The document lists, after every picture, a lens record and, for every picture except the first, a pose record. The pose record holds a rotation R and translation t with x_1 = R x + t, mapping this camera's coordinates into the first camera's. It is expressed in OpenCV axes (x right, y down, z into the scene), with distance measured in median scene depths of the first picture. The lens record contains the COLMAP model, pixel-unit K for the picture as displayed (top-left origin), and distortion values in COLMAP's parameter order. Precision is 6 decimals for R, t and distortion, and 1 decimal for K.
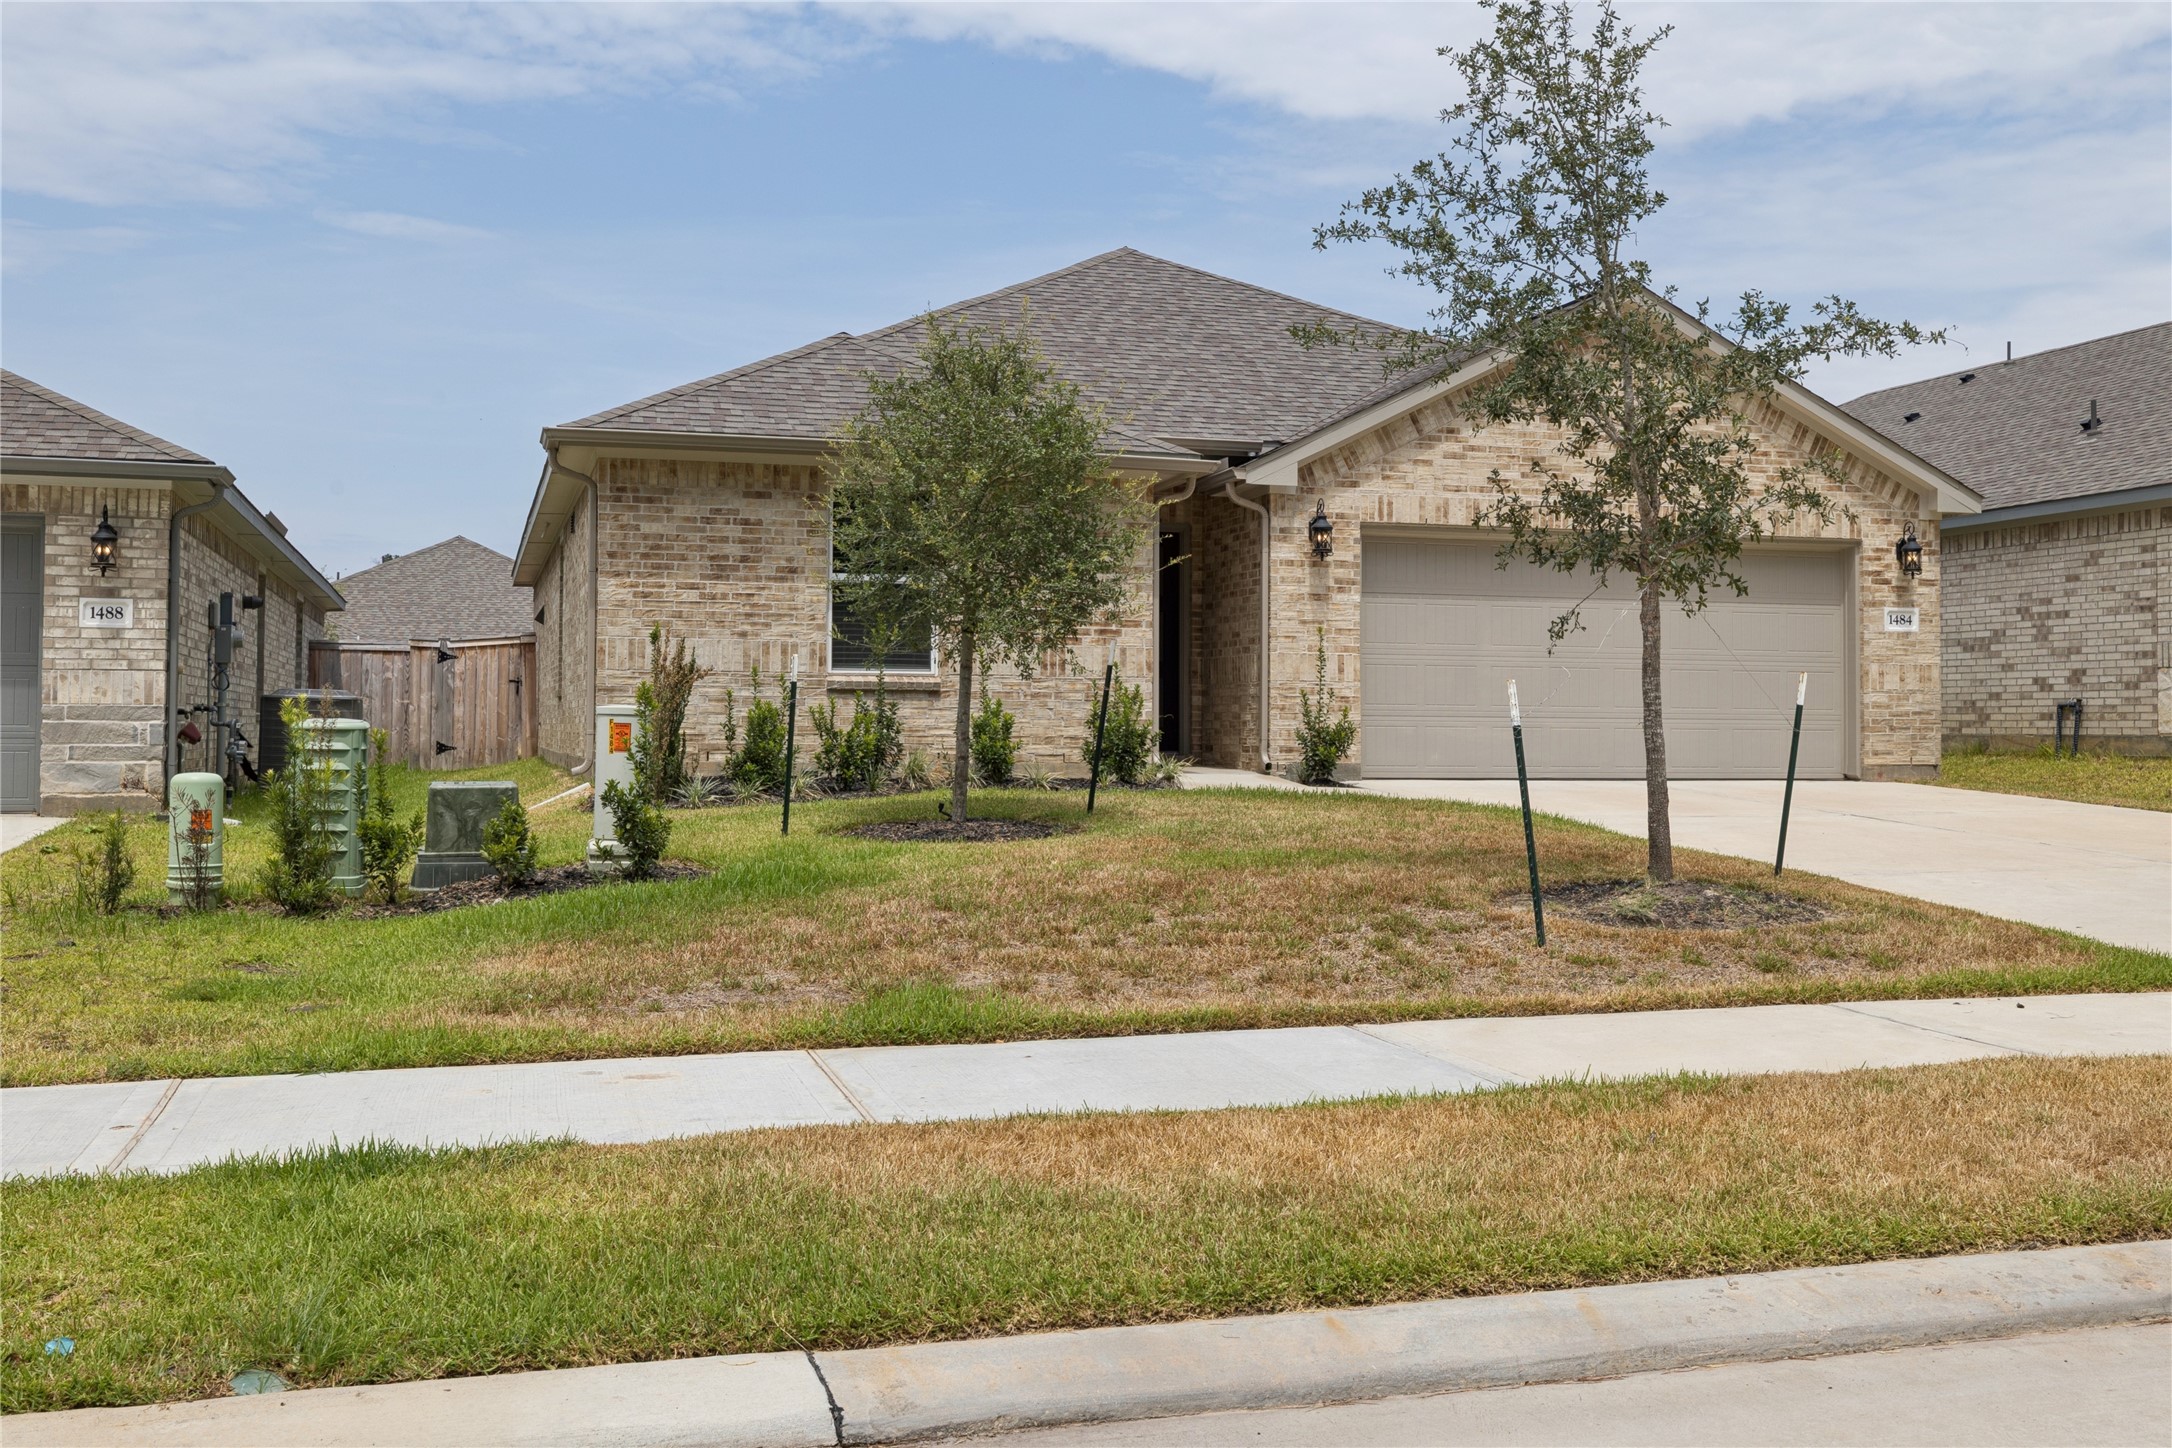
lens RADIAL K [[2213.6, 0, 1086.0], [0, 2213.6, 724.0], [0, 0, 1]] dist [-0.000986, -0.000423]
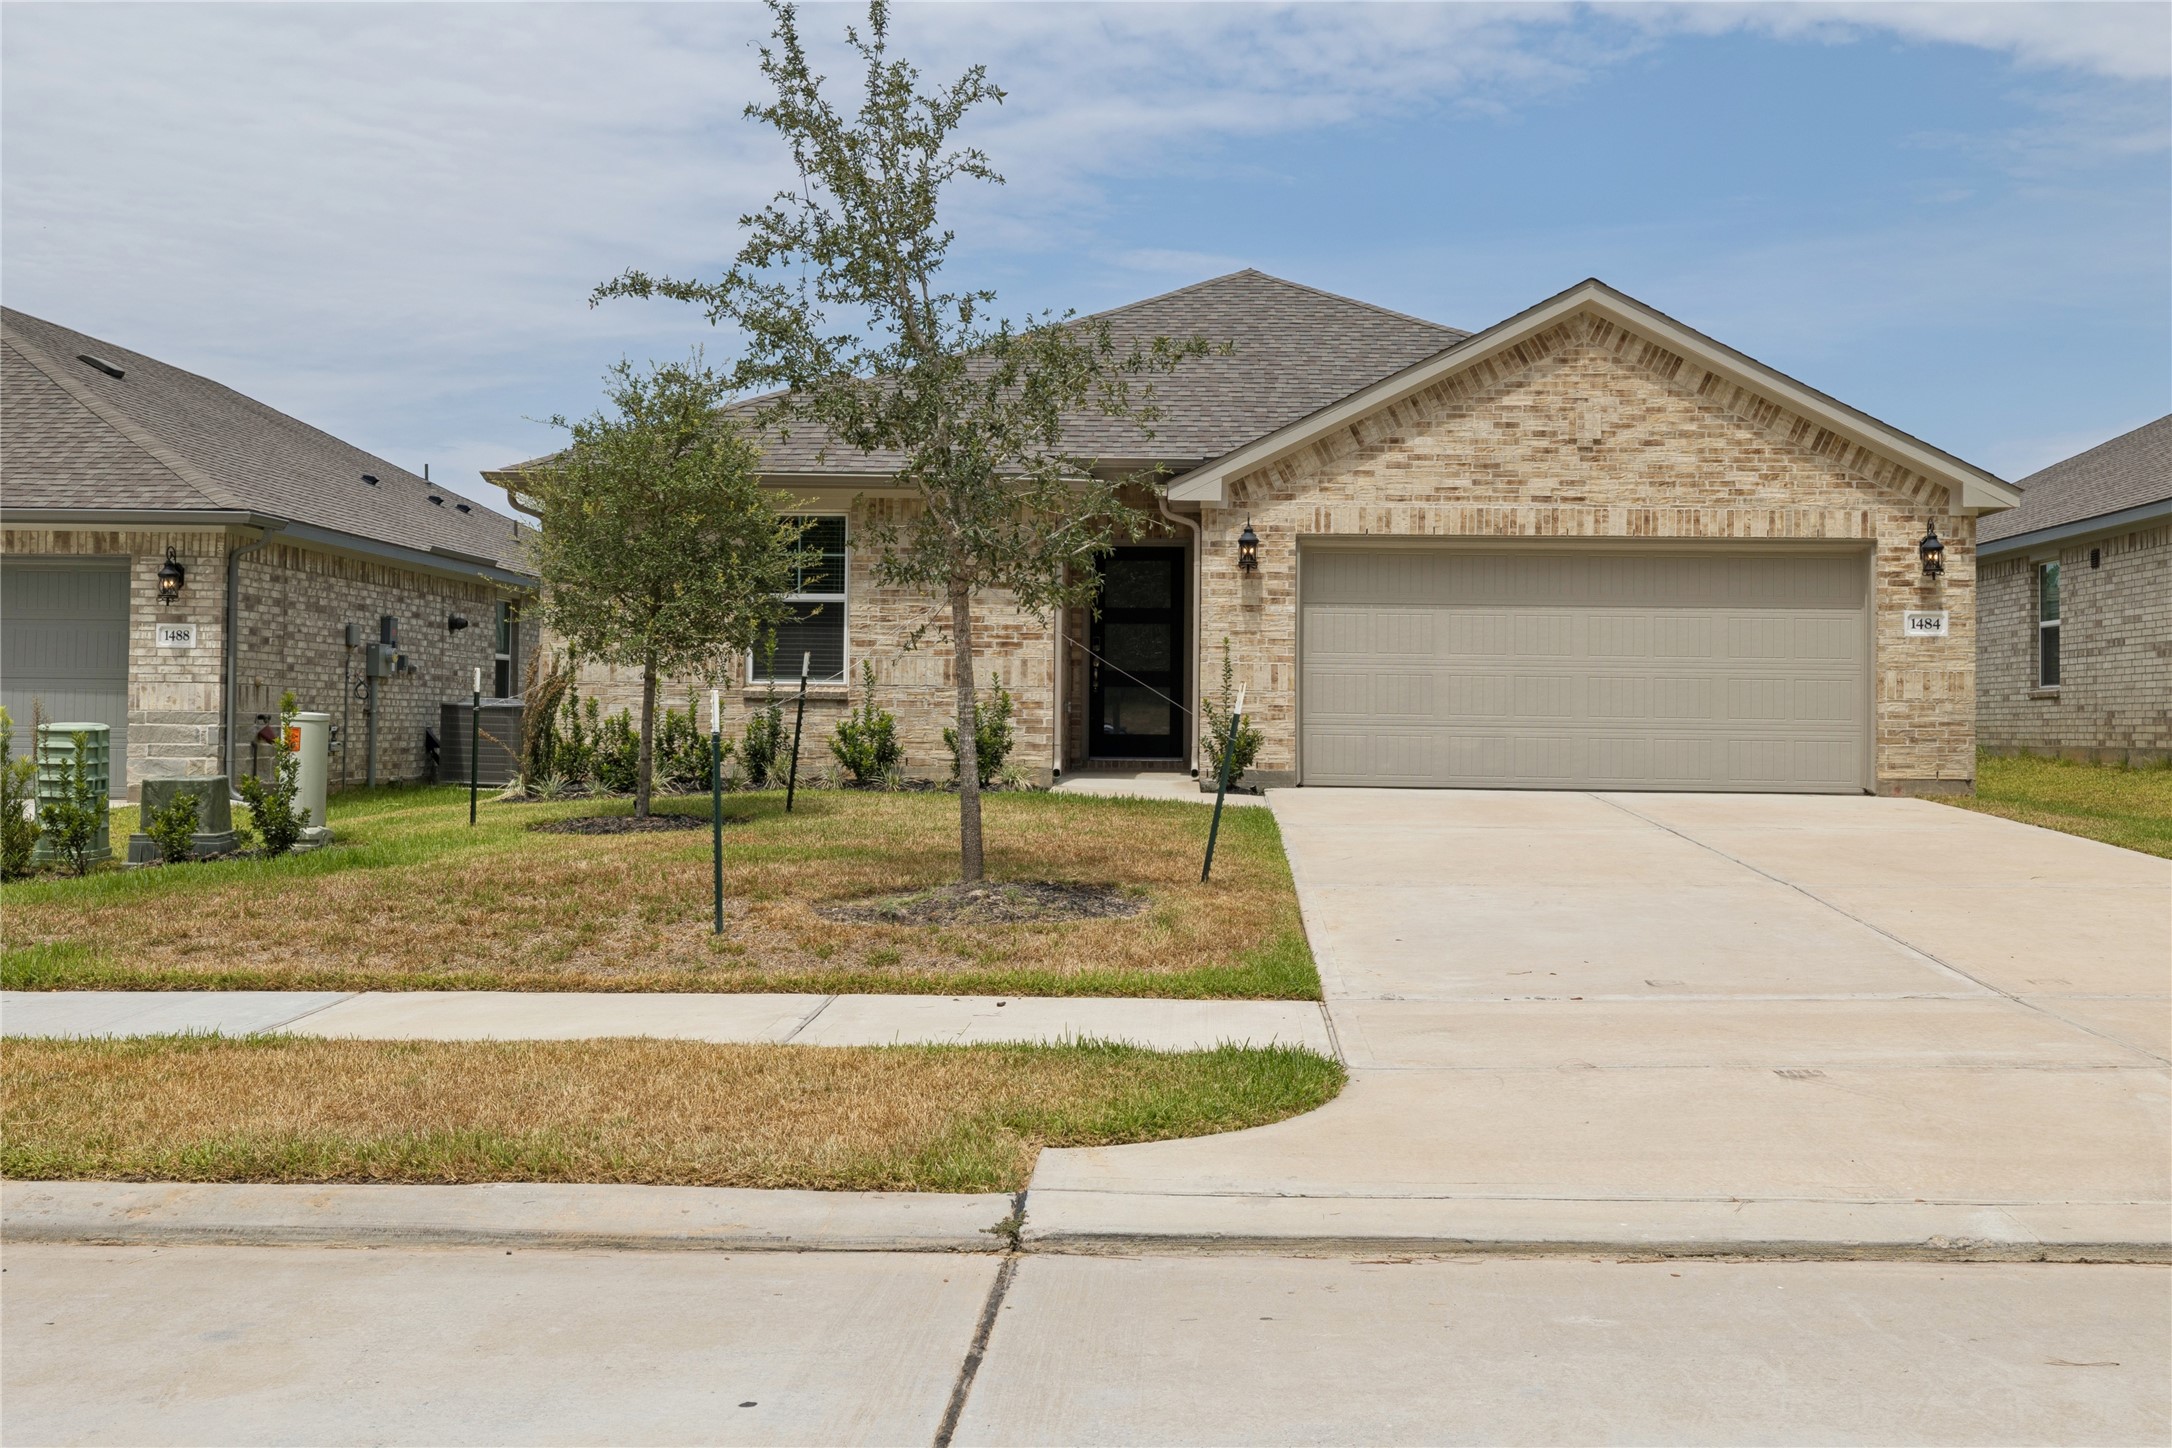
lens RADIAL K [[2182.6, 0, 1086.0], [0, 2182.6, 724.0], [0, 0, 1]] dist [-0.001589, -0.008700]
pose [[0.948954, 0.003835, -0.315391, 0.348411], [-0.004871, 0.999985, -0.002498, -0.000903], [0.315377, 0.003907, 0.948958, 0.017674]]
